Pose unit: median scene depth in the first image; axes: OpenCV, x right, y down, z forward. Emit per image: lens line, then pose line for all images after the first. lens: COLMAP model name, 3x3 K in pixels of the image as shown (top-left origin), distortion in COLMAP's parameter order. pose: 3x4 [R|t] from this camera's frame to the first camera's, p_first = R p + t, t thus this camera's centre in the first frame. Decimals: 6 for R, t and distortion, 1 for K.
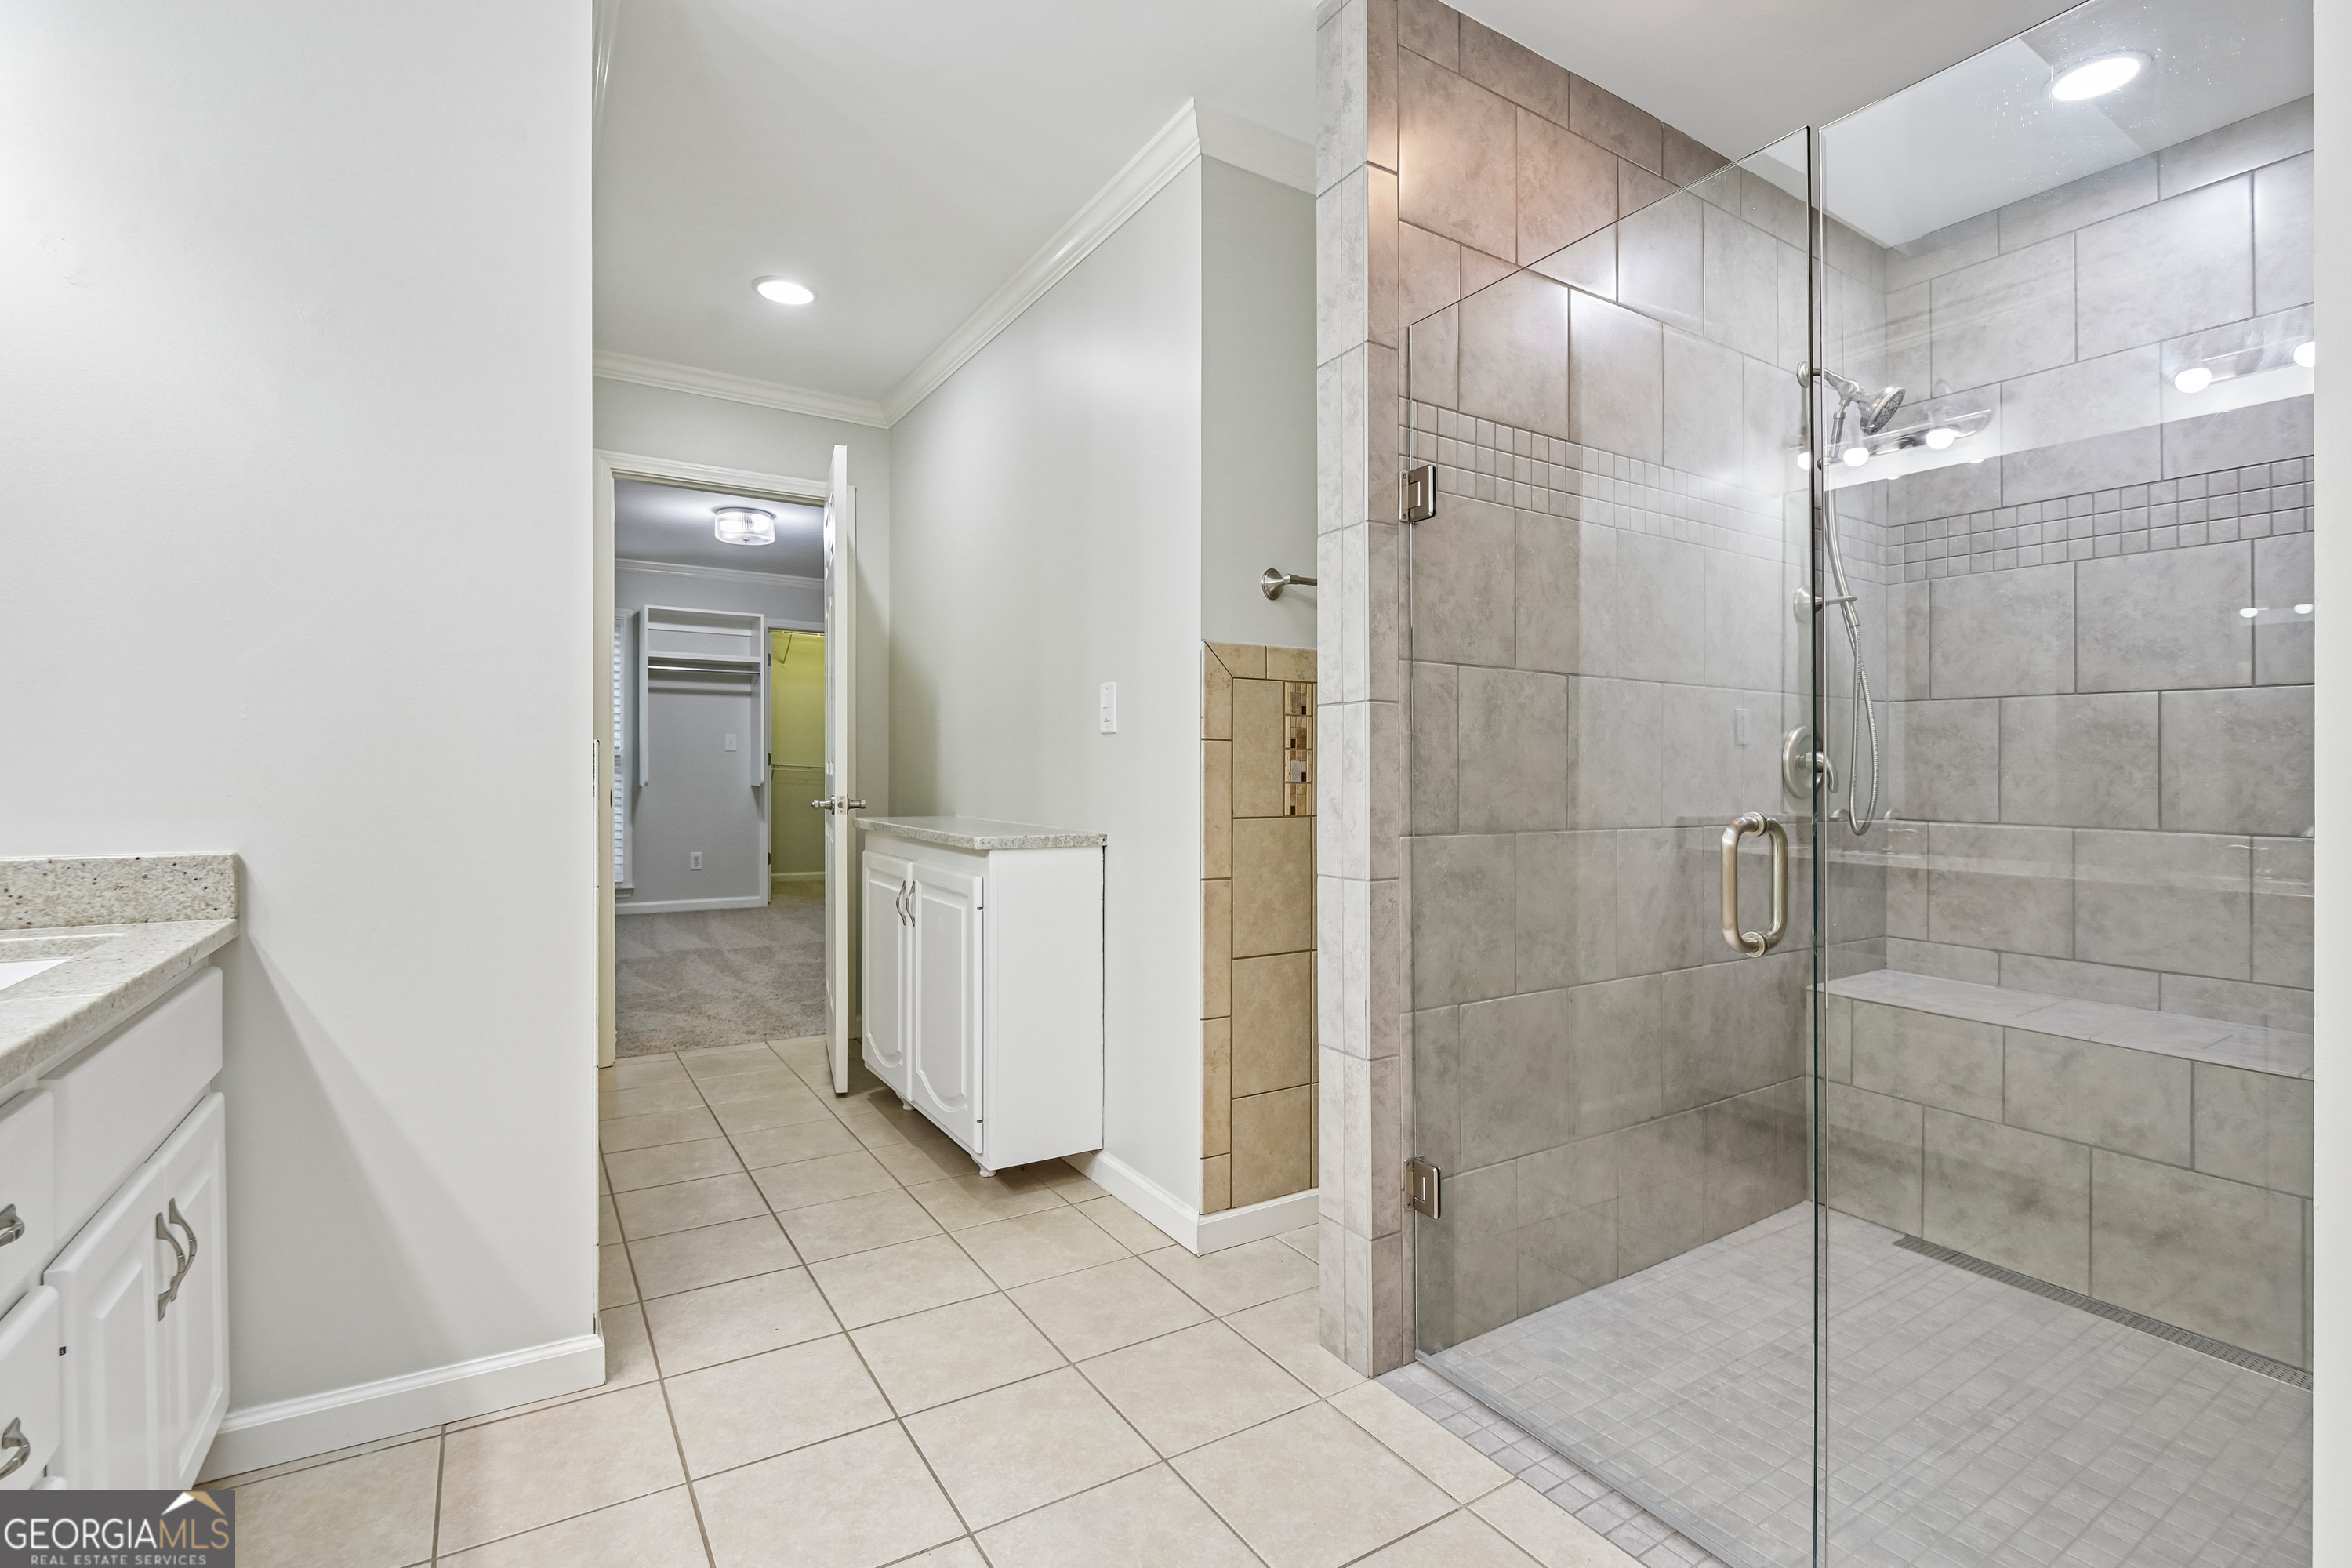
lens RADIAL K [[1077.9, 0, 1176.0], [0, 1077.9, 784.0], [0, 0, 1]] dist [0.015818, -0.007588]
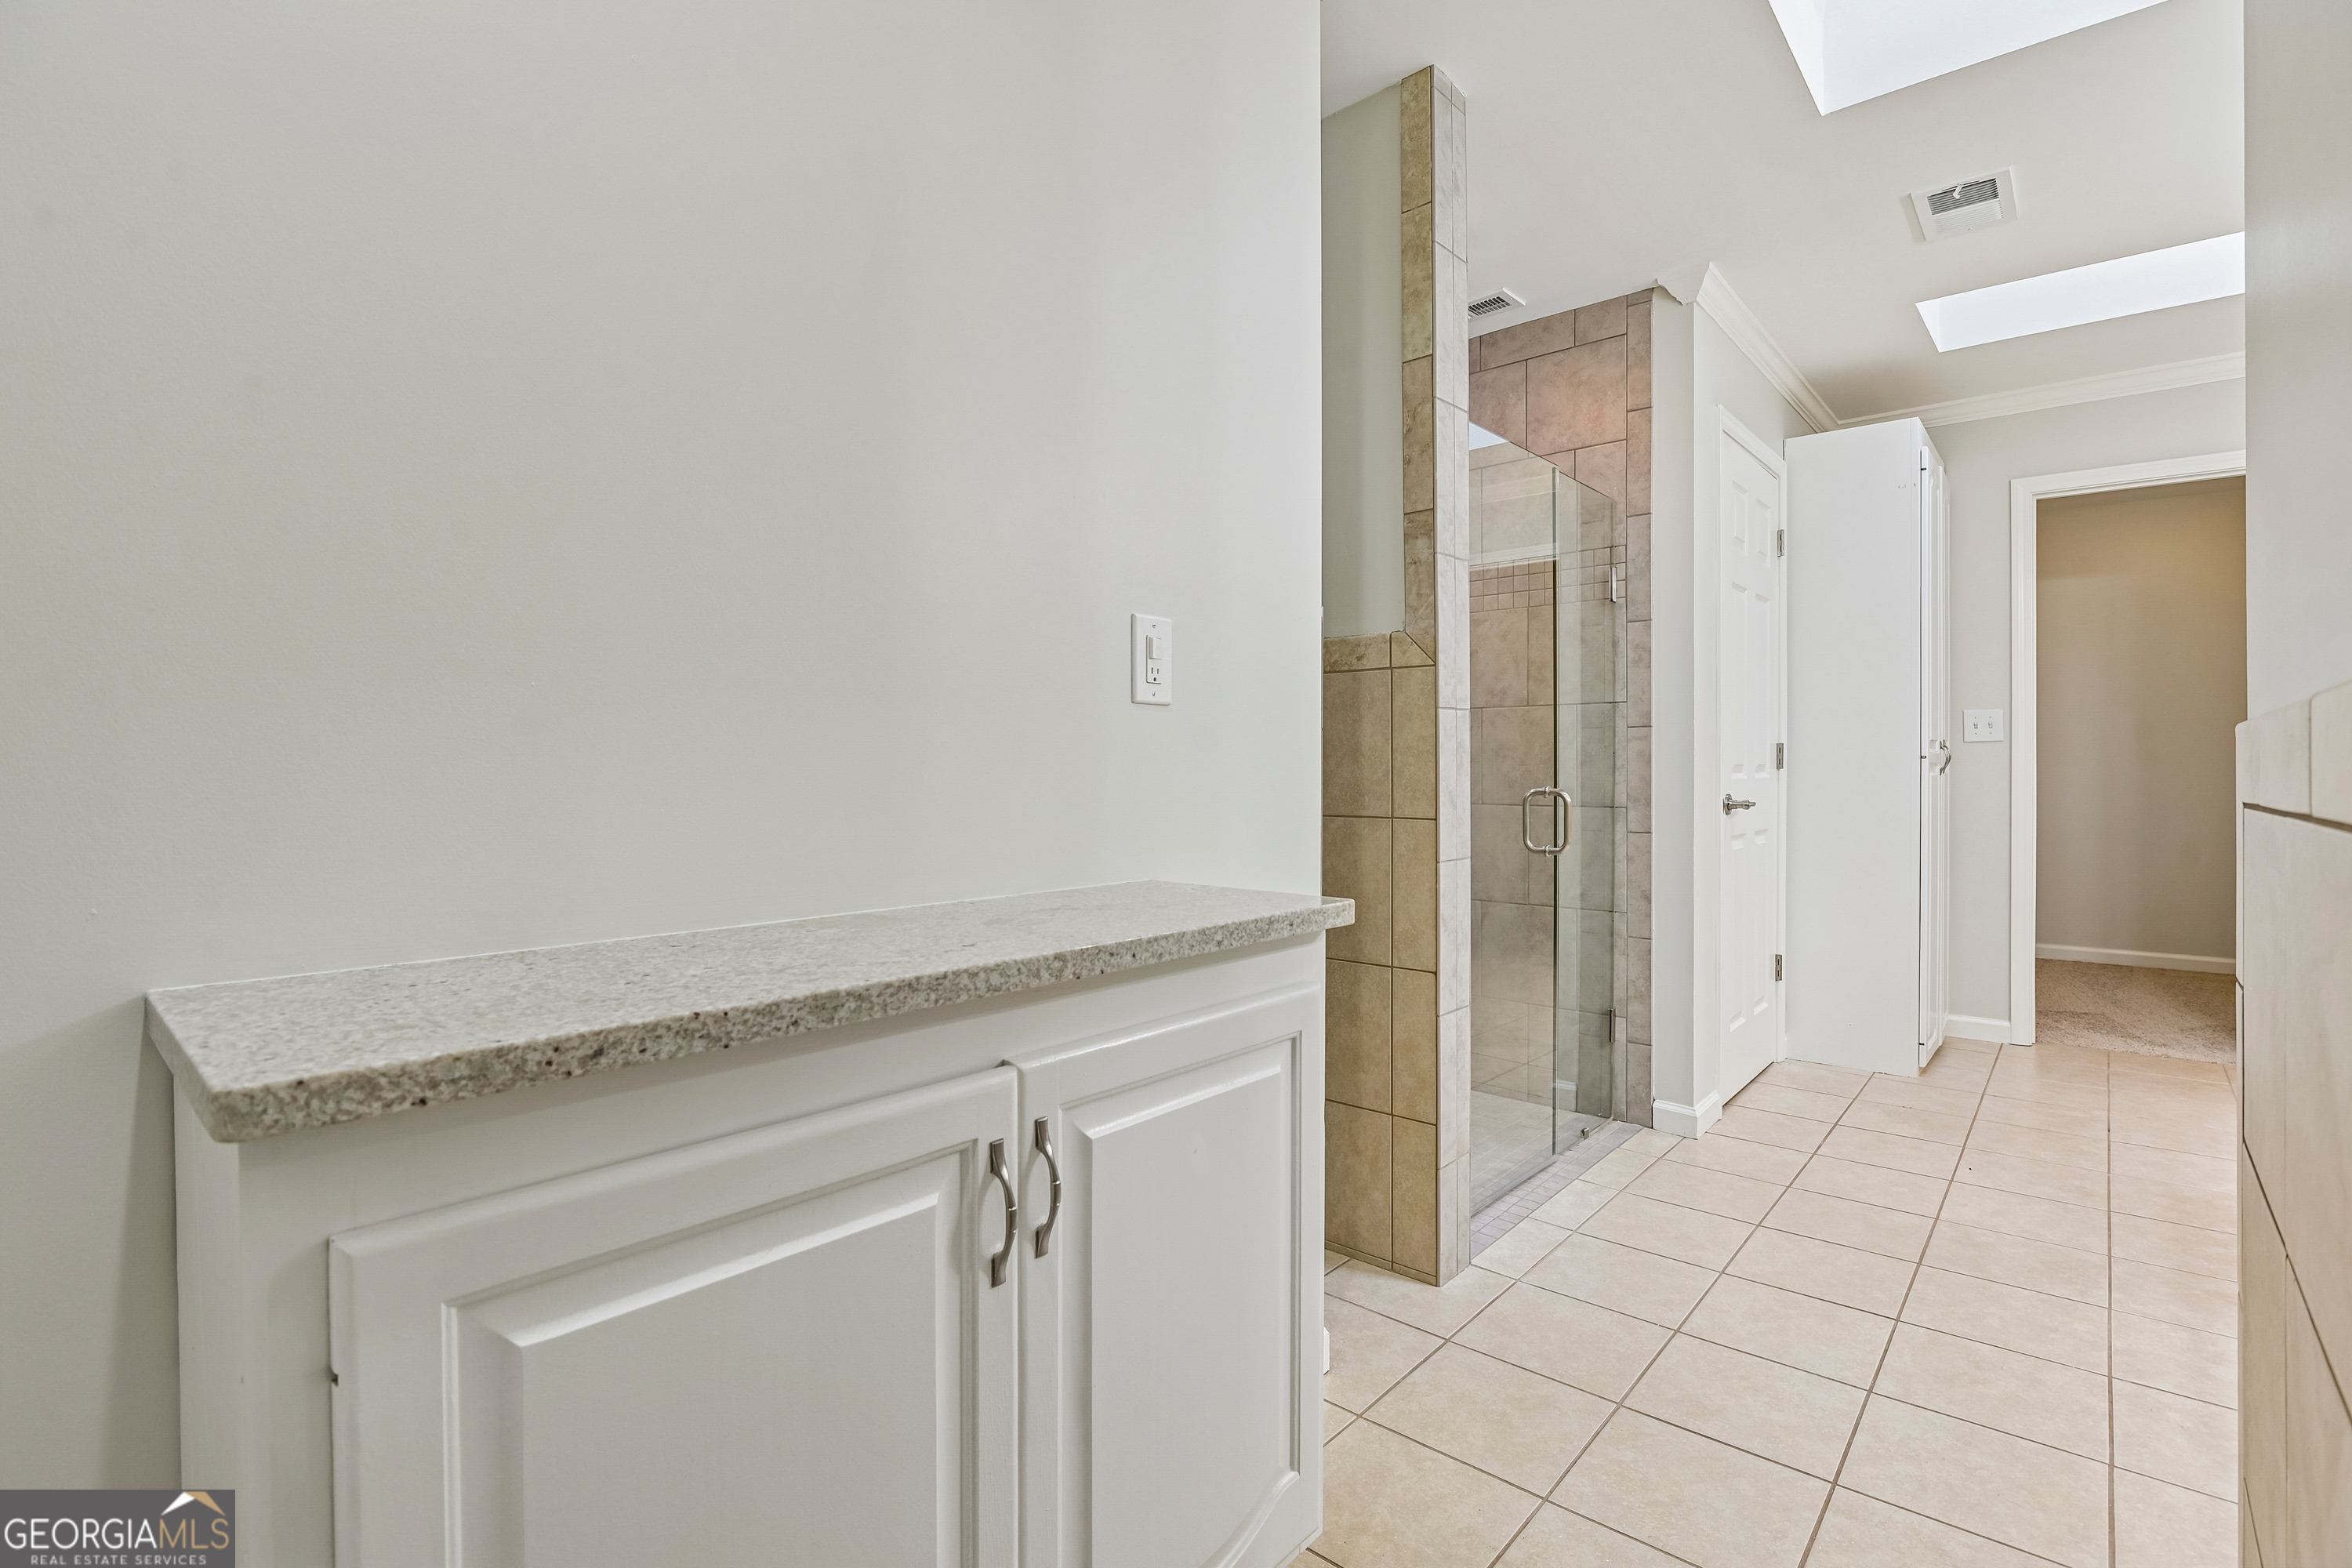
lens RADIAL K [[1086.7, 0, 1183.4], [0, 1086.7, 743.7], [0, 0, 1]] dist [-0.001894, -0.000415]
pose [[-0.306121, 0.021421, 0.951752, -0.708801], [0.004993, 0.999769, -0.020896, -0.013602], [-0.951979, -0.001644, -0.306157, 1.318483]]
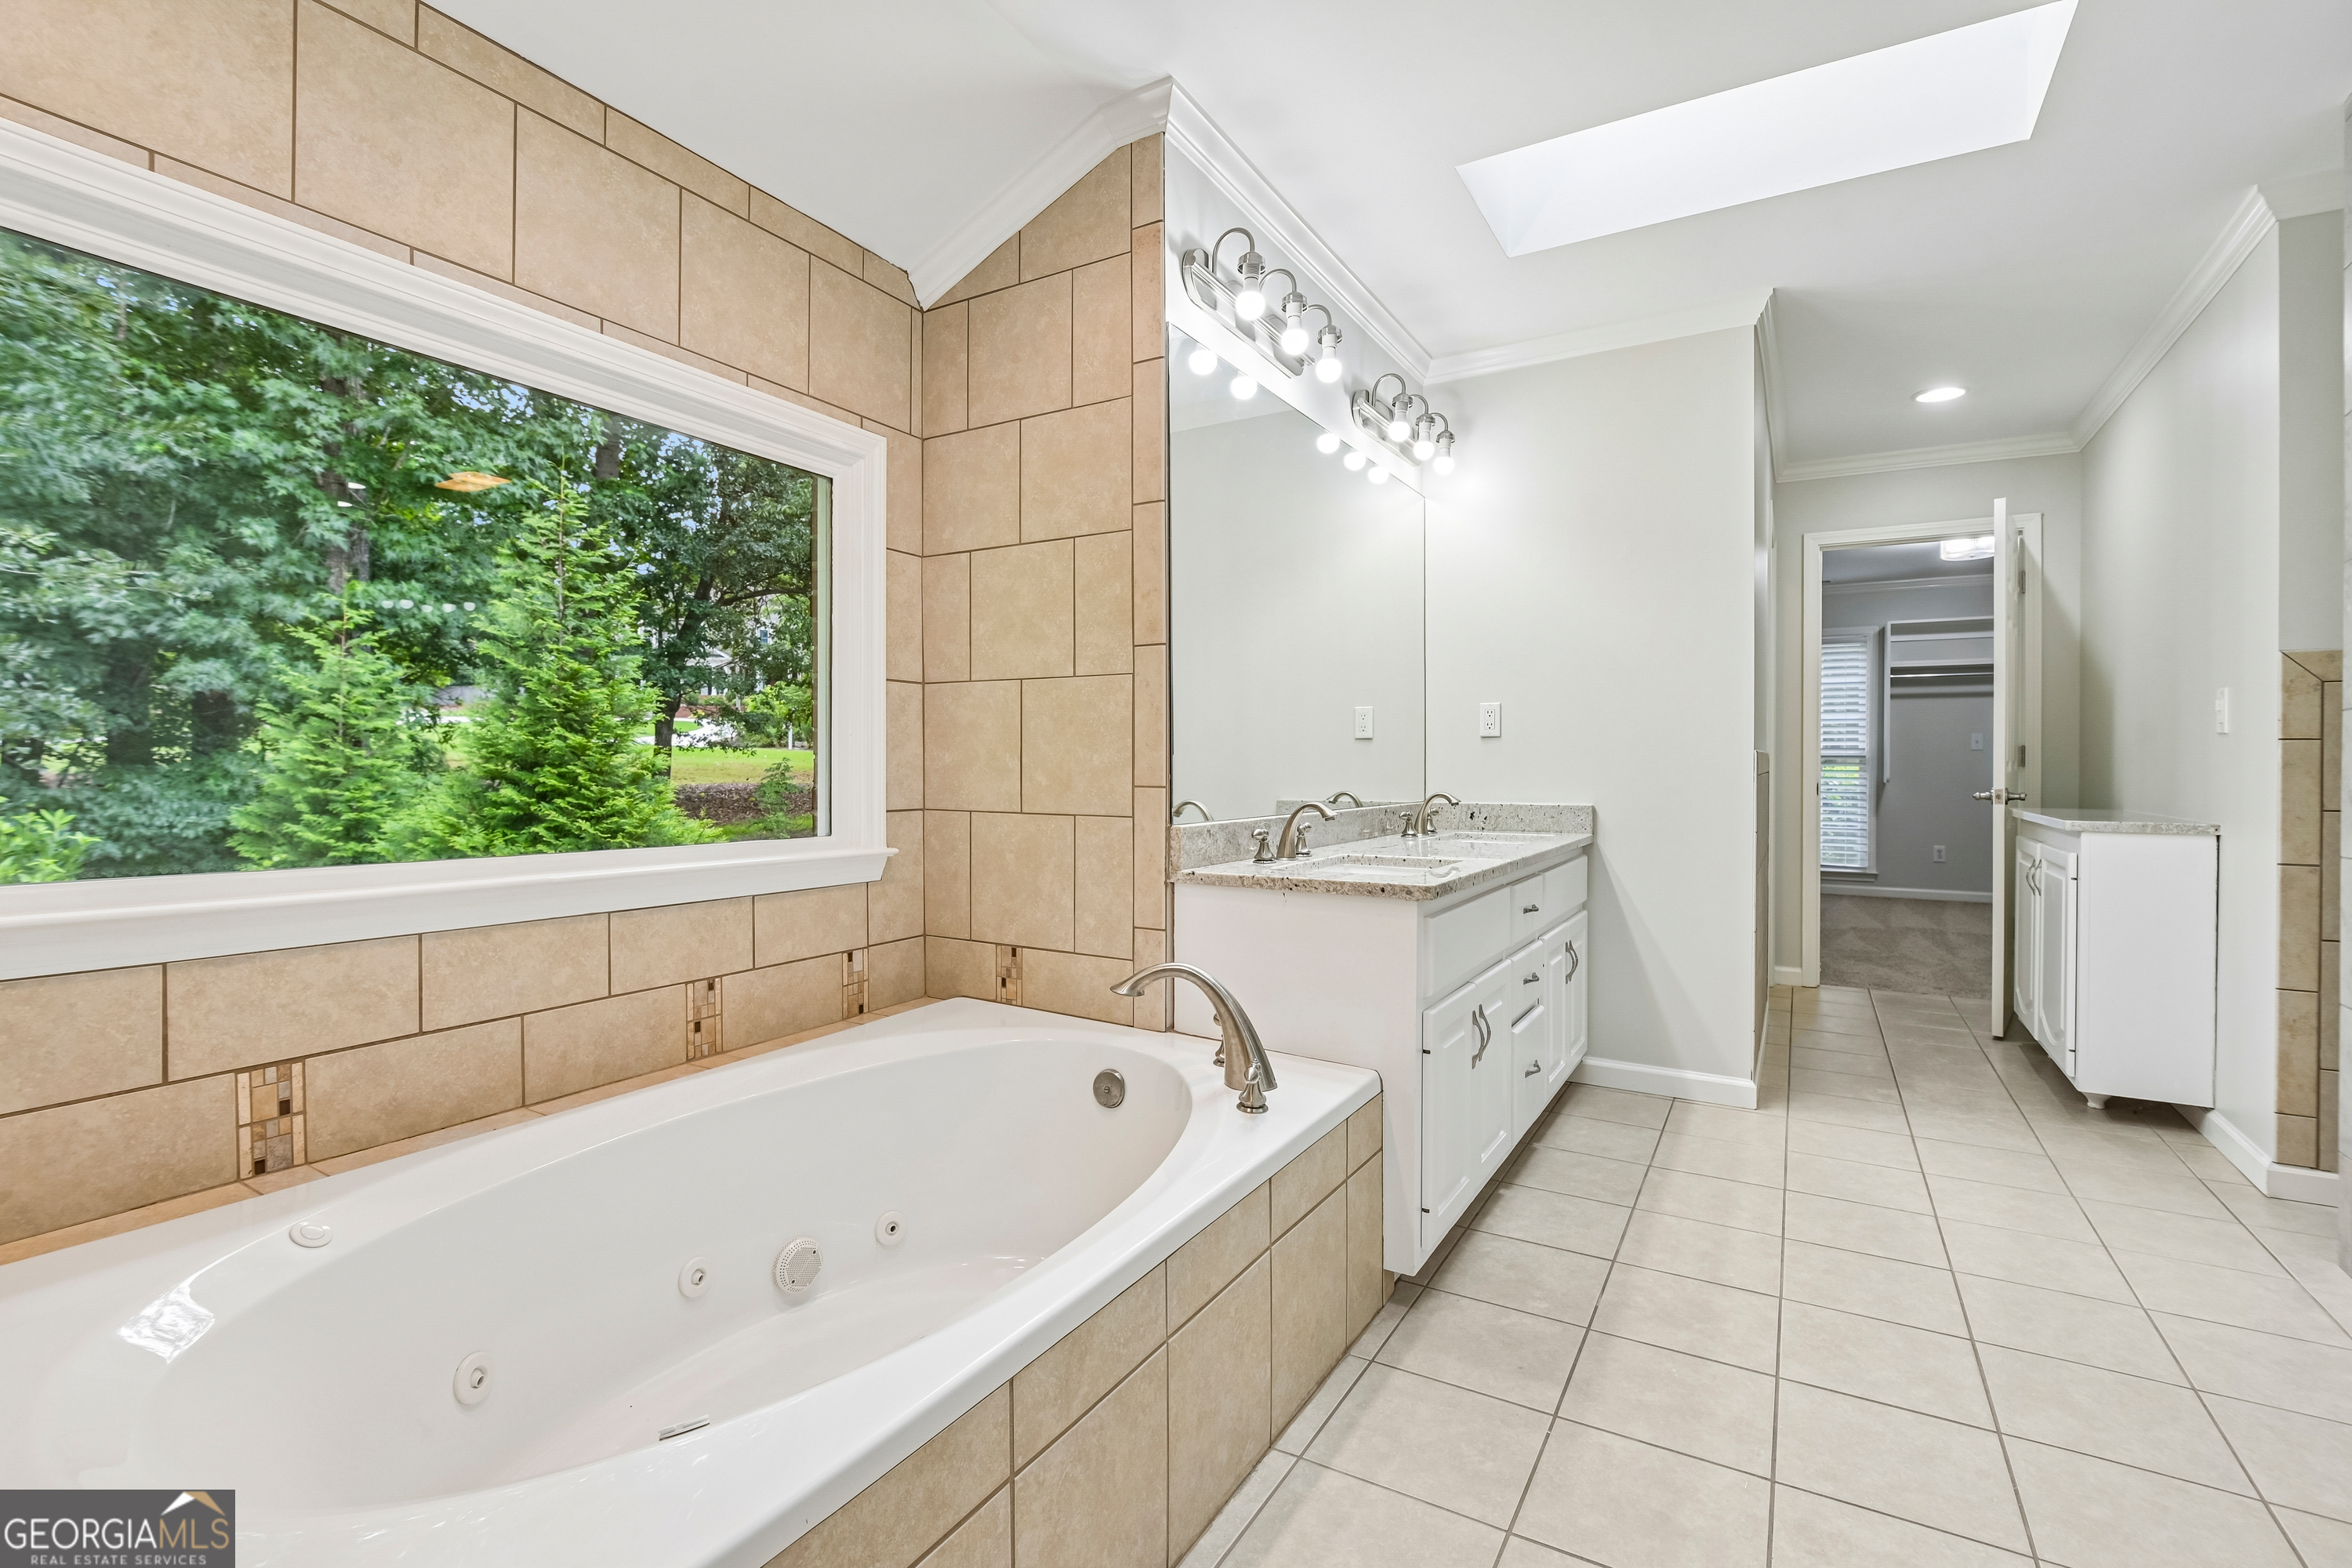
lens RADIAL K [[1040.8, 0, 1182.4], [0, 1040.8, 768.2], [0, 0, 1]] dist [-0.001451, -0.012314]
pose [[0.462014, -0.001928, -0.886871, 0.433274], [-0.010377, 0.999917, -0.007580, 0.008326], [0.886812, 0.012705, 0.461955, -0.496800]]
